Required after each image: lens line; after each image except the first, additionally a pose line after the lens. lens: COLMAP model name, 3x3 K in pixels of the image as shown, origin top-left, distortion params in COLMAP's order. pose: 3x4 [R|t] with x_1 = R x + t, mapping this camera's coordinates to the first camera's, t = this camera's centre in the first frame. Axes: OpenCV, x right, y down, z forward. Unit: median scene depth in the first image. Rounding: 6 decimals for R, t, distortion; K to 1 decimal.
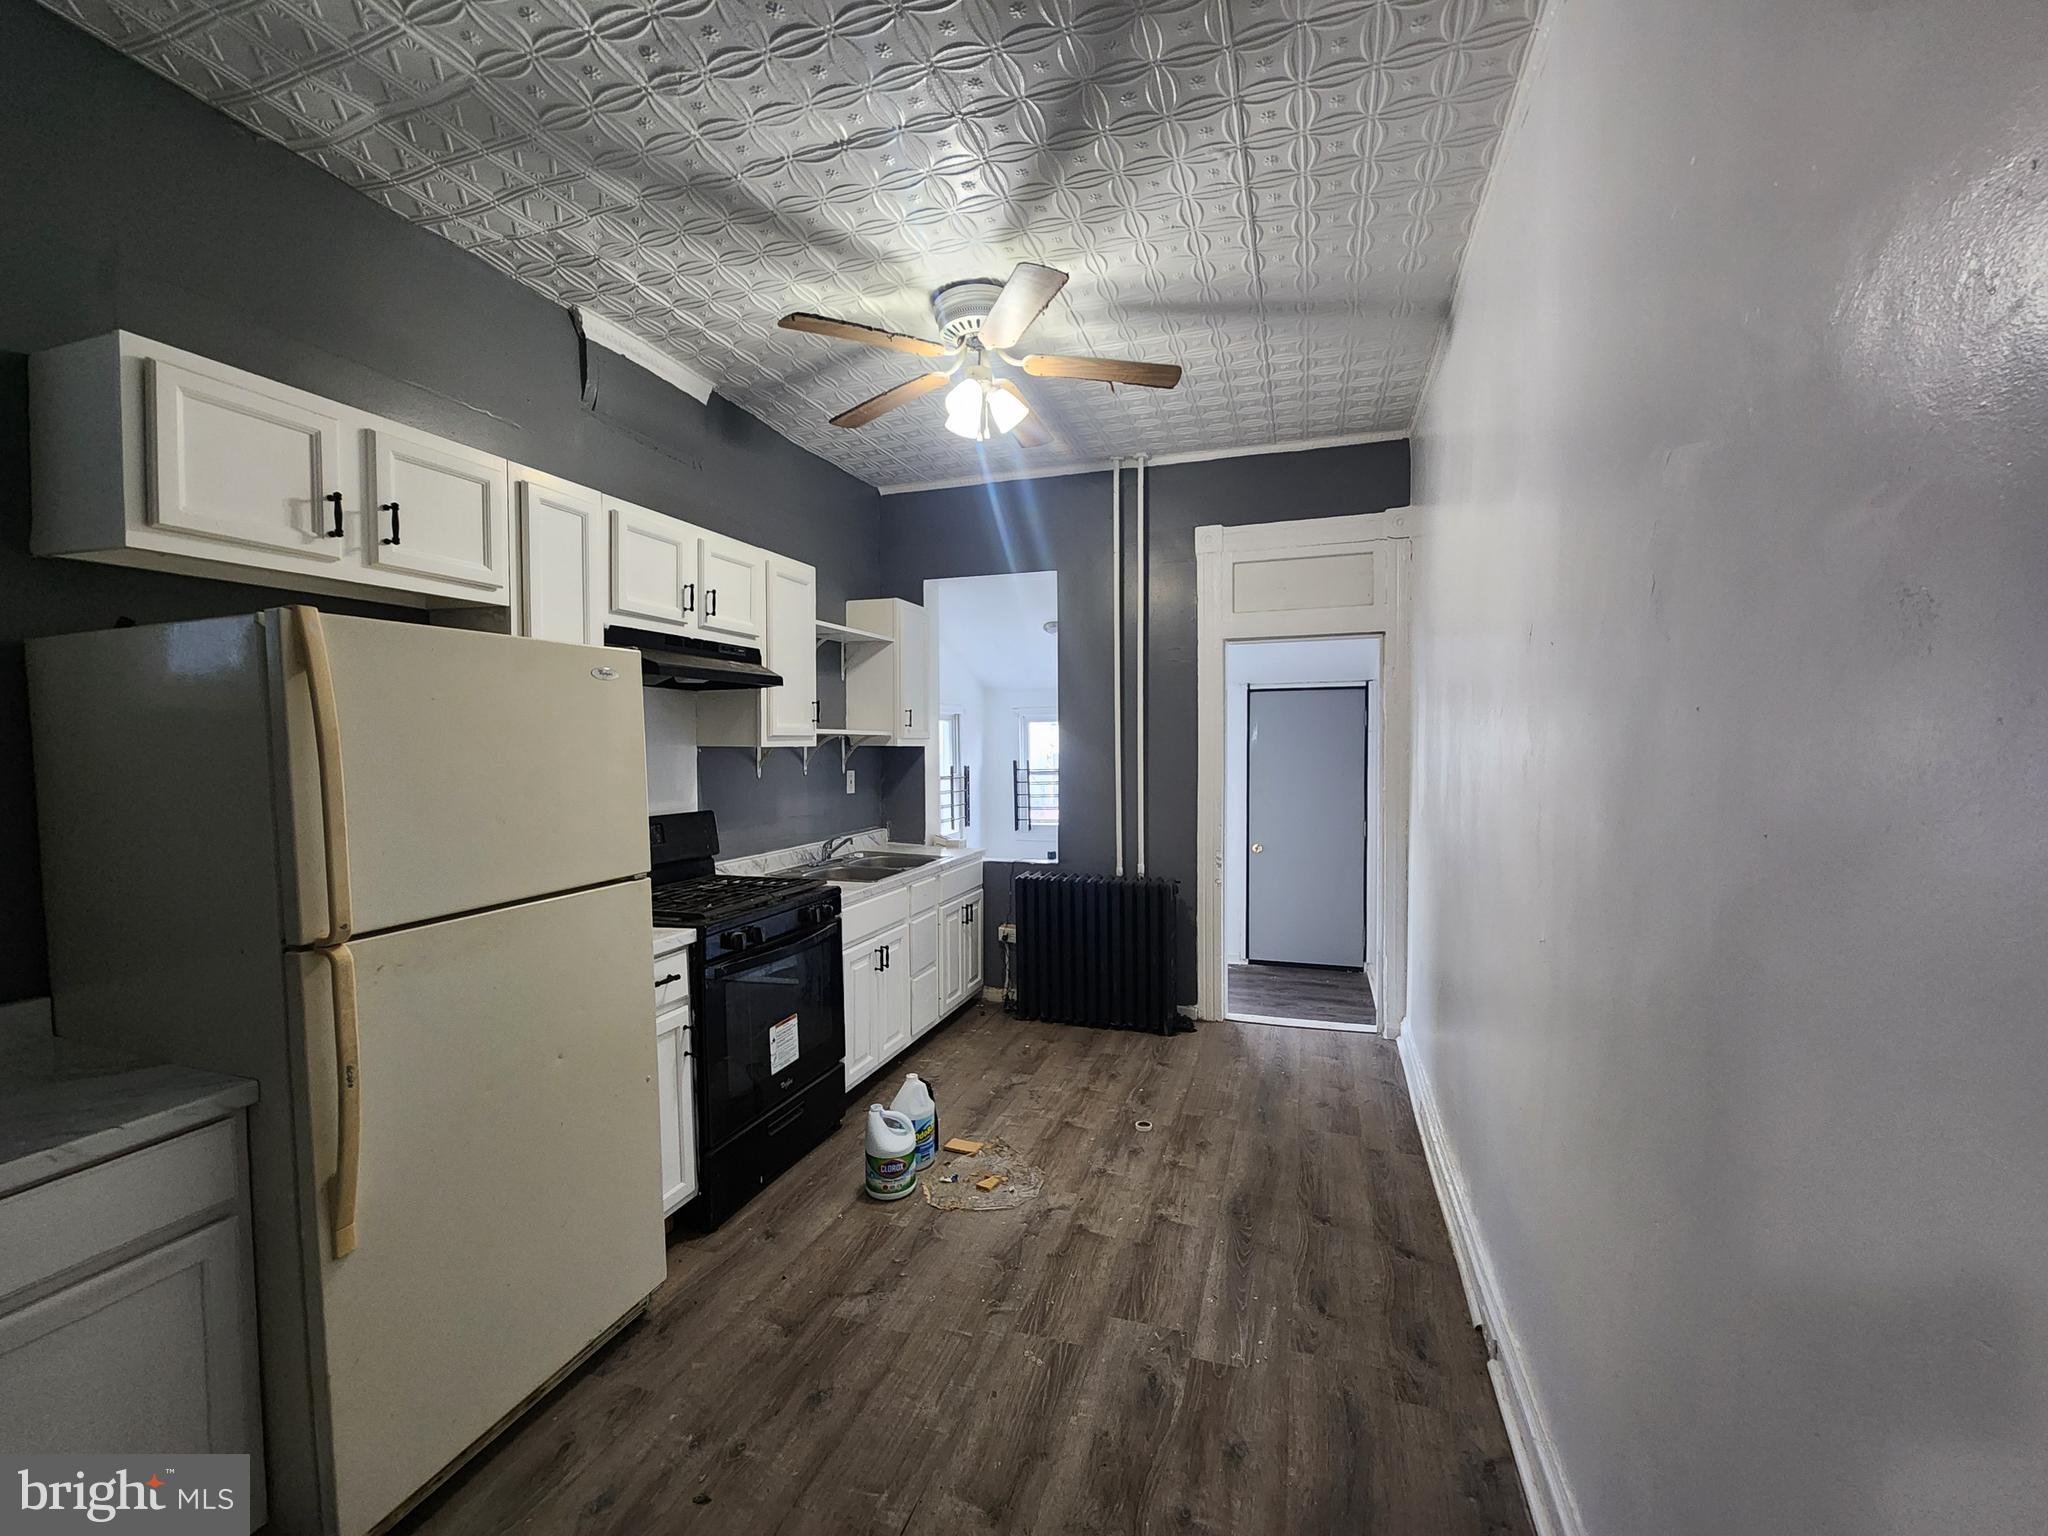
lens RADIAL K [[837.8, 0, 1034.2], [0, 837.8, 769.9], [0, 0, 1]] dist [-0.003290, 0.001349]
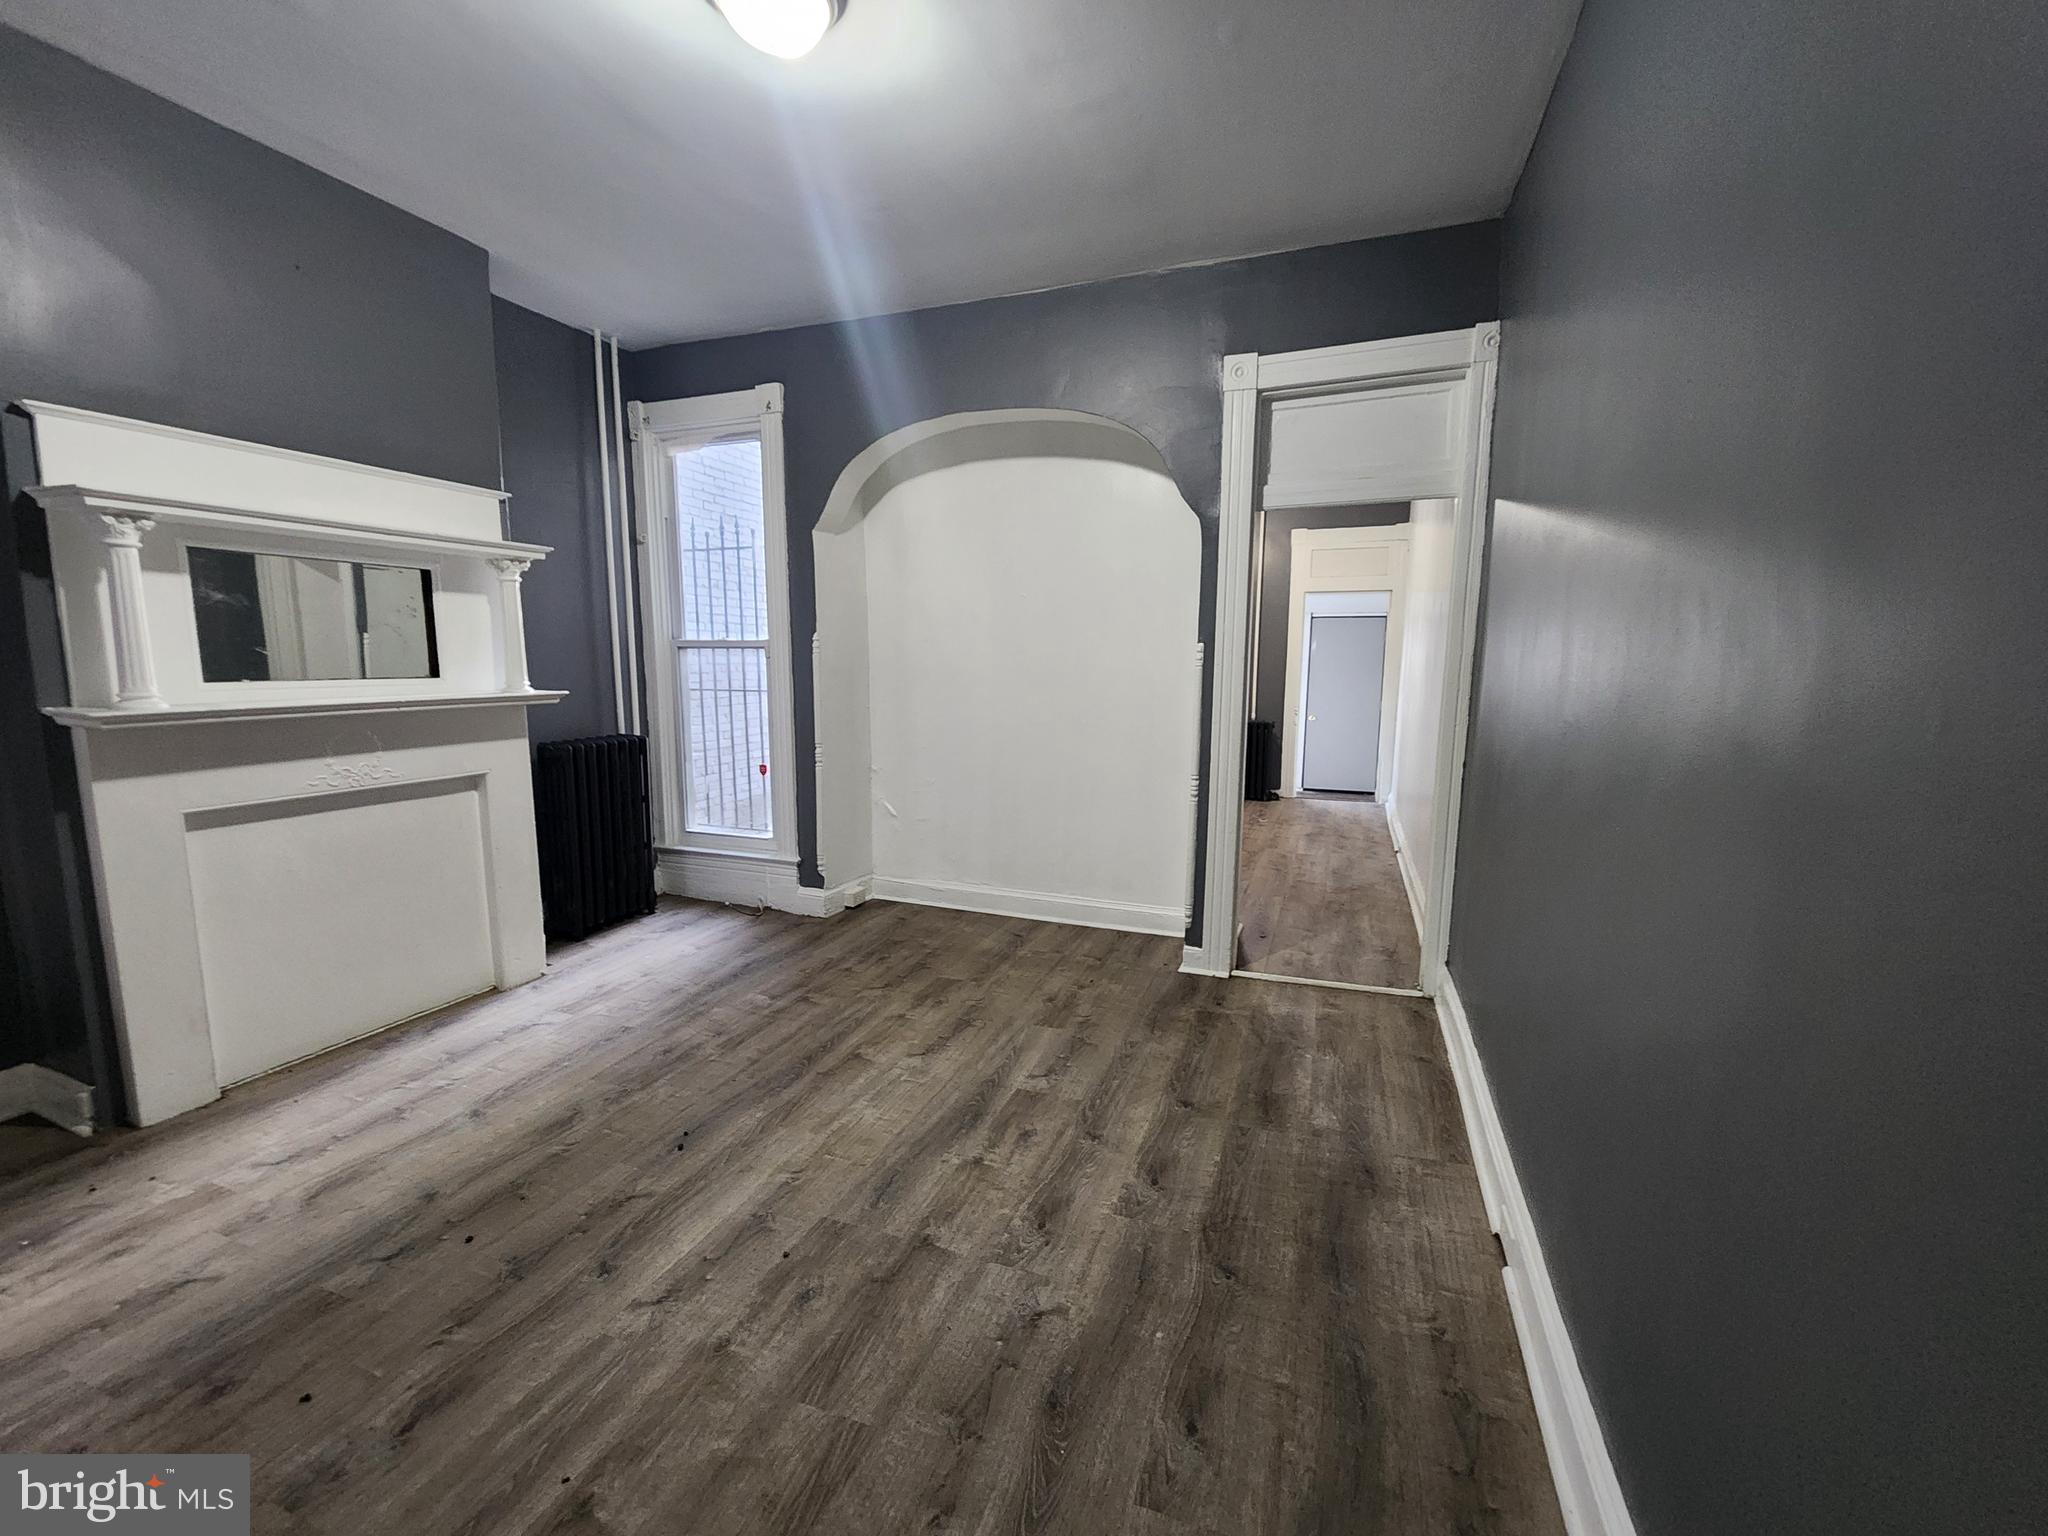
lens RADIAL K [[820.8, 0, 1021.2], [0, 820.8, 767.7], [0, 0, 1]] dist [-0.000178, 0.002825]
pose [[0.998040, 0.017654, -0.060030, -0.493217], [-0.011409, 0.994633, 0.102831, 0.089957], [0.061523, -0.101945, 0.992886, -1.535950]]
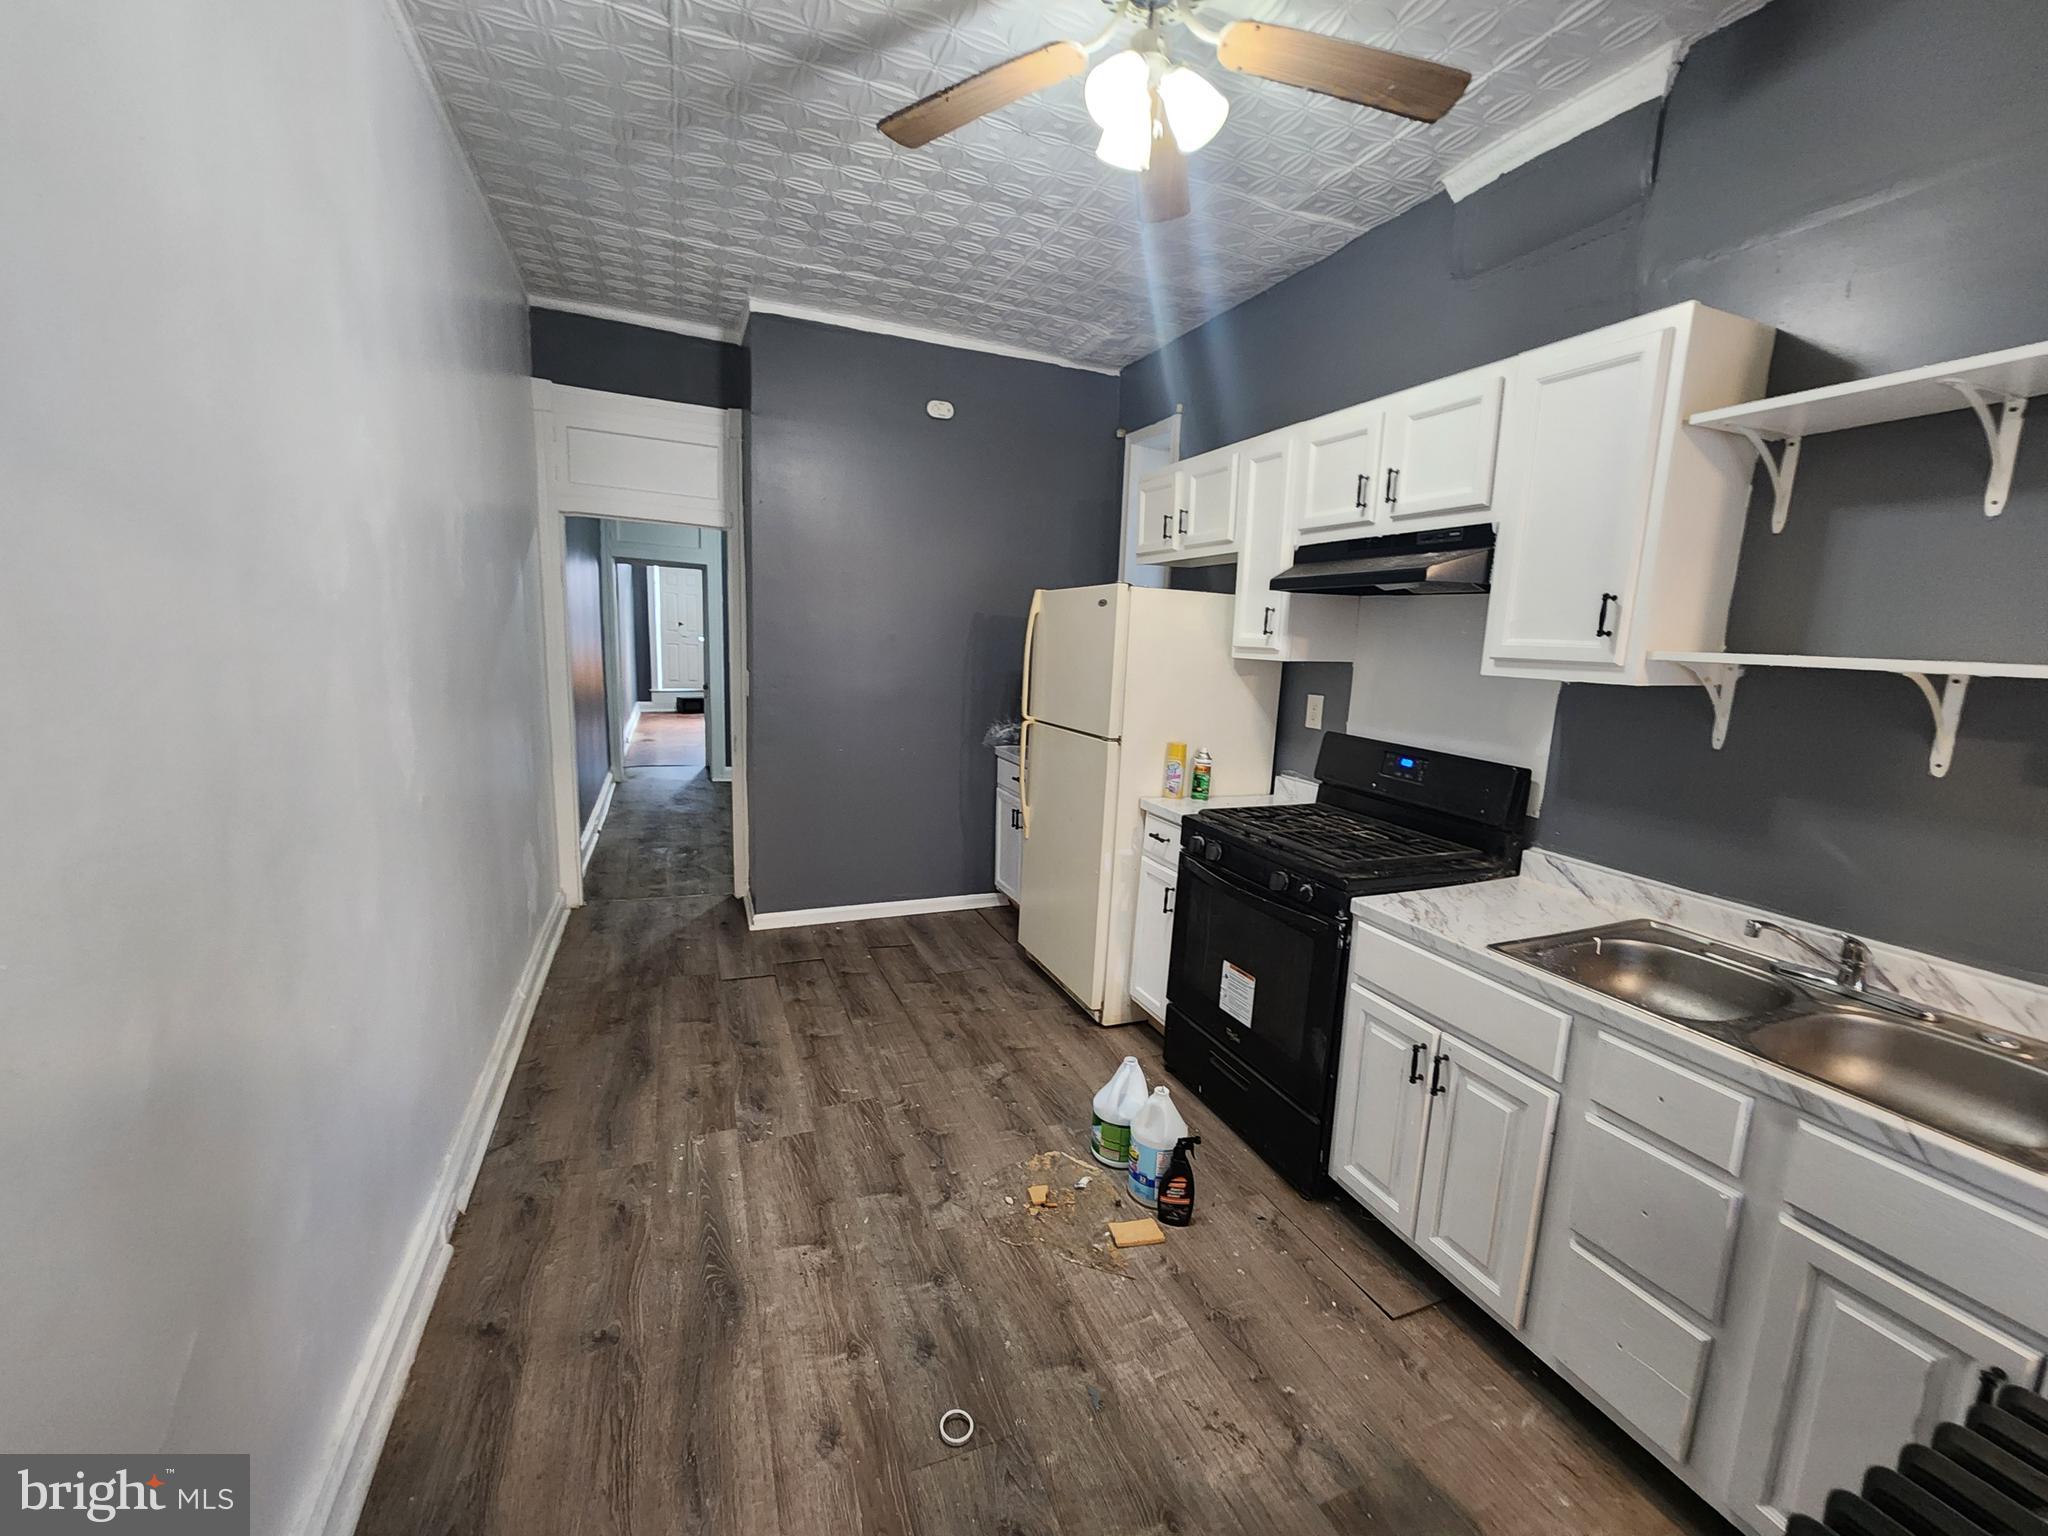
lens RADIAL K [[837.8, 0, 1034.2], [0, 837.8, 769.9], [0, 0, 1]] dist [-0.003290, 0.001349]
pose [[-0.756756, 0.081120, -0.648645, 0.497841], [-0.058113, 0.979993, 0.190358, -0.078778], [0.651109, 0.181749, -0.736902, 1.695855]]
